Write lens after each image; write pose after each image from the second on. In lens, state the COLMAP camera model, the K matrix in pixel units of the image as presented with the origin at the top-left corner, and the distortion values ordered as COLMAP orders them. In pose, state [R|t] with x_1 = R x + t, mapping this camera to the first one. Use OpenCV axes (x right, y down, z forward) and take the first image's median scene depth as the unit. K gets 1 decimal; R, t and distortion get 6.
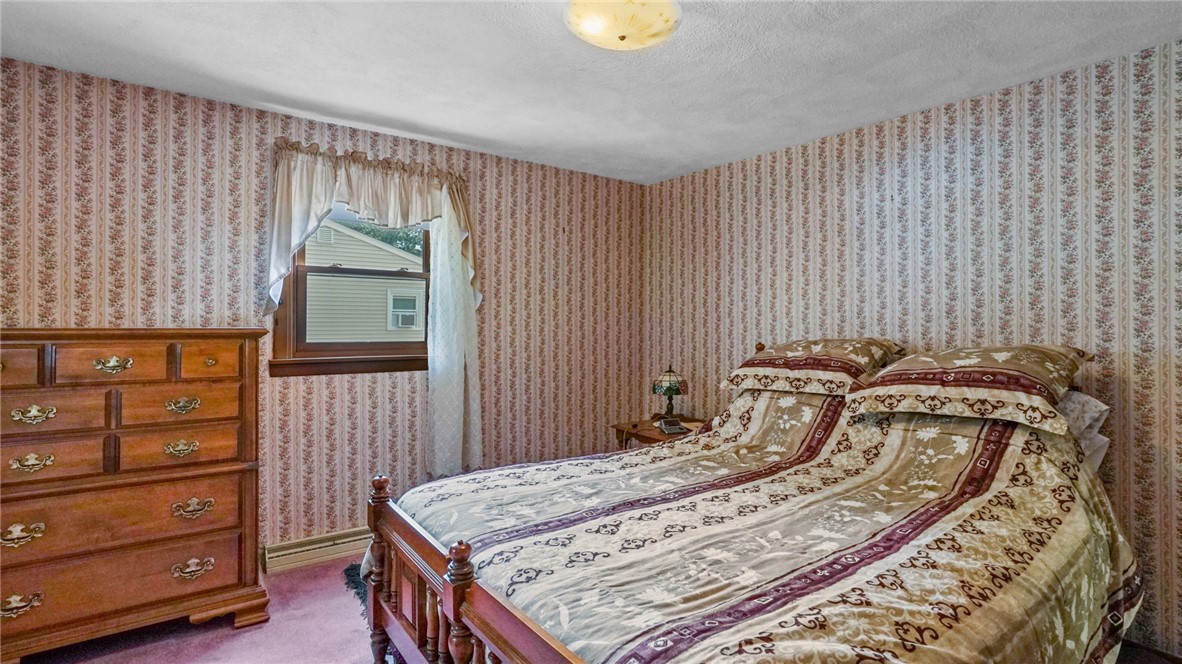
lens RADIAL K [[560.4, 0, 608.0], [0, 560.4, 319.2], [0, 0, 1]] dist [-0.025161, 0.000592]
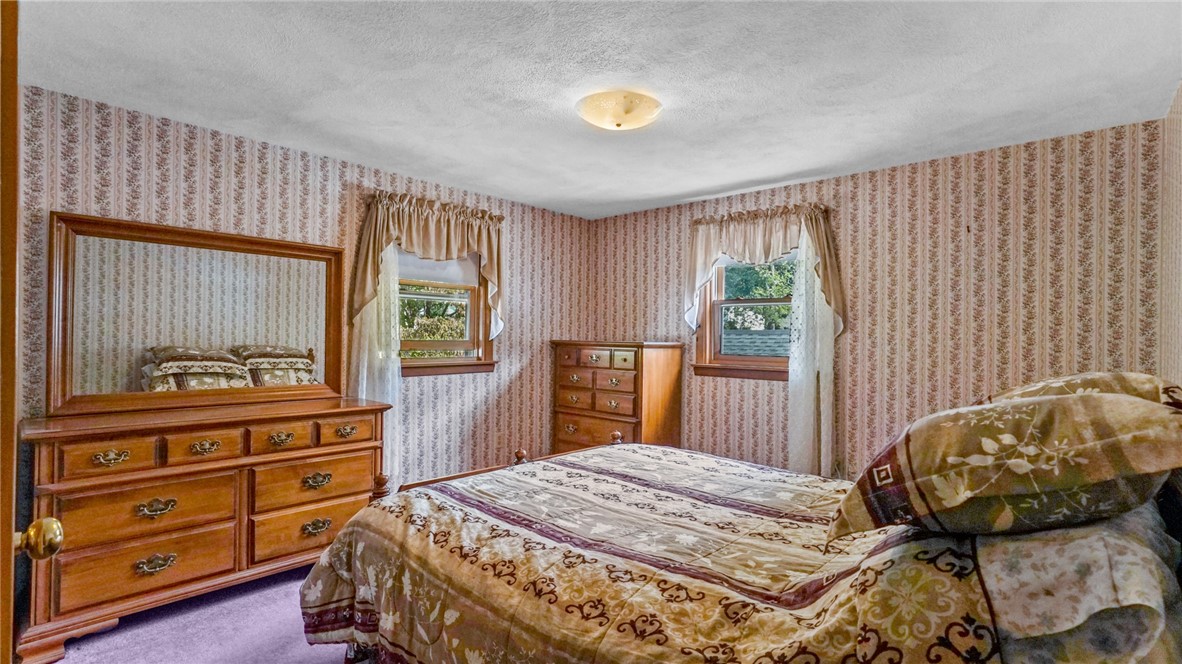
lens RADIAL K [[553.3, 0, 591.0], [0, 553.3, 332.0], [0, 0, 1]] dist [-0.032262, 0.000826]
pose [[0.169078, -0.011080, -0.985540, 1.188761], [-0.005966, 0.999907, -0.012265, 0.007862], [0.985585, 0.007953, 0.168996, 0.639402]]
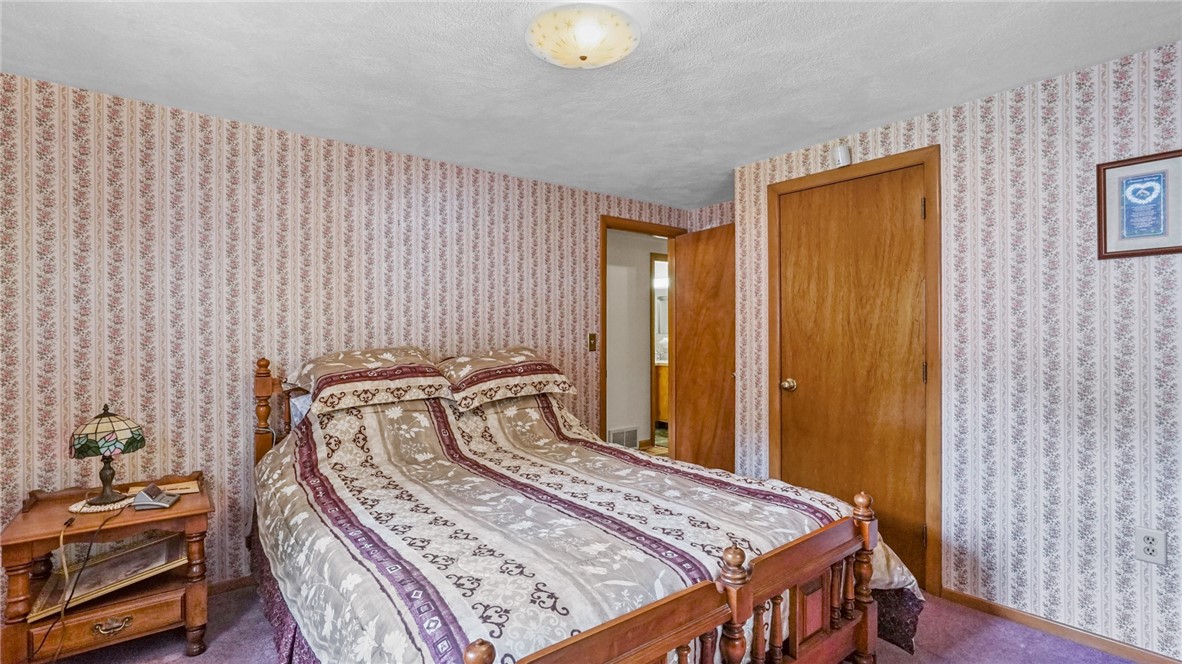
lens RADIAL K [[553.3, 0, 591.0], [0, 553.3, 332.0], [0, 0, 1]] dist [-0.032262, 0.000826]
pose [[-0.007628, -0.003718, 0.999964, -0.890795], [-0.003110, 0.999988, 0.003694, -0.000112], [-0.999966, -0.003082, -0.007640, 0.887963]]
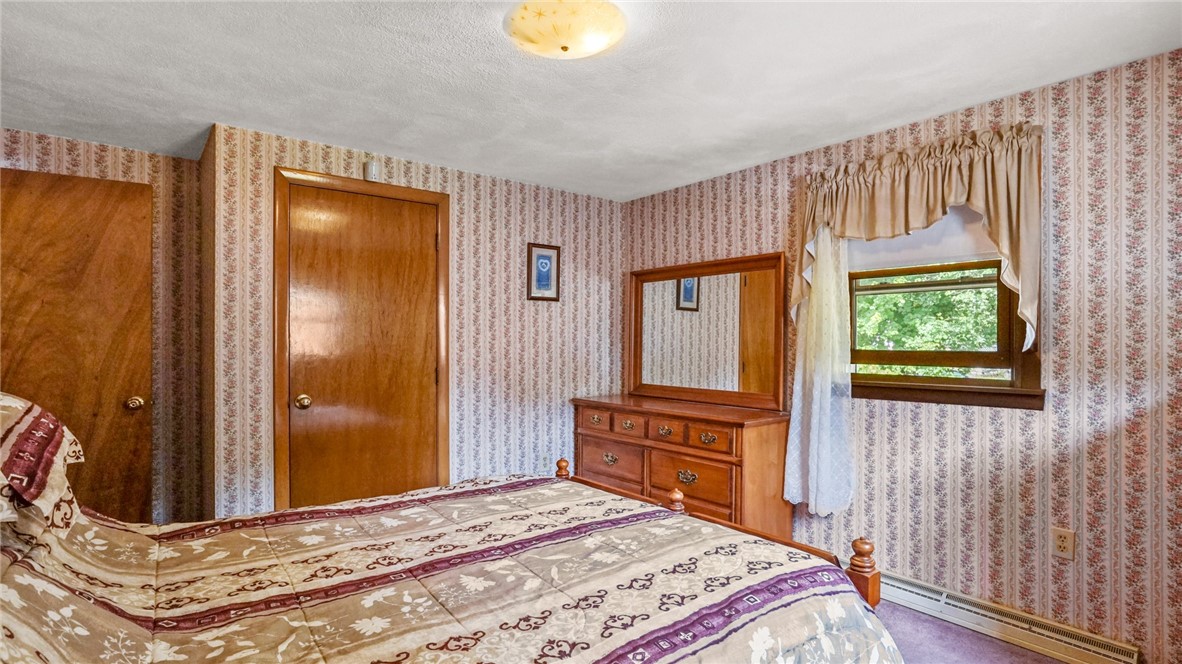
lens RADIAL K [[573.5, 0, 590.8], [0, 573.5, 346.5], [0, 0, 1]] dist [-0.035142, 0.000366]
pose [[-0.999955, -0.006649, -0.006804, -0.014008], [-0.006643, 0.999978, -0.000843, 0.011329], [0.006810, -0.000797, -0.999976, 1.776987]]
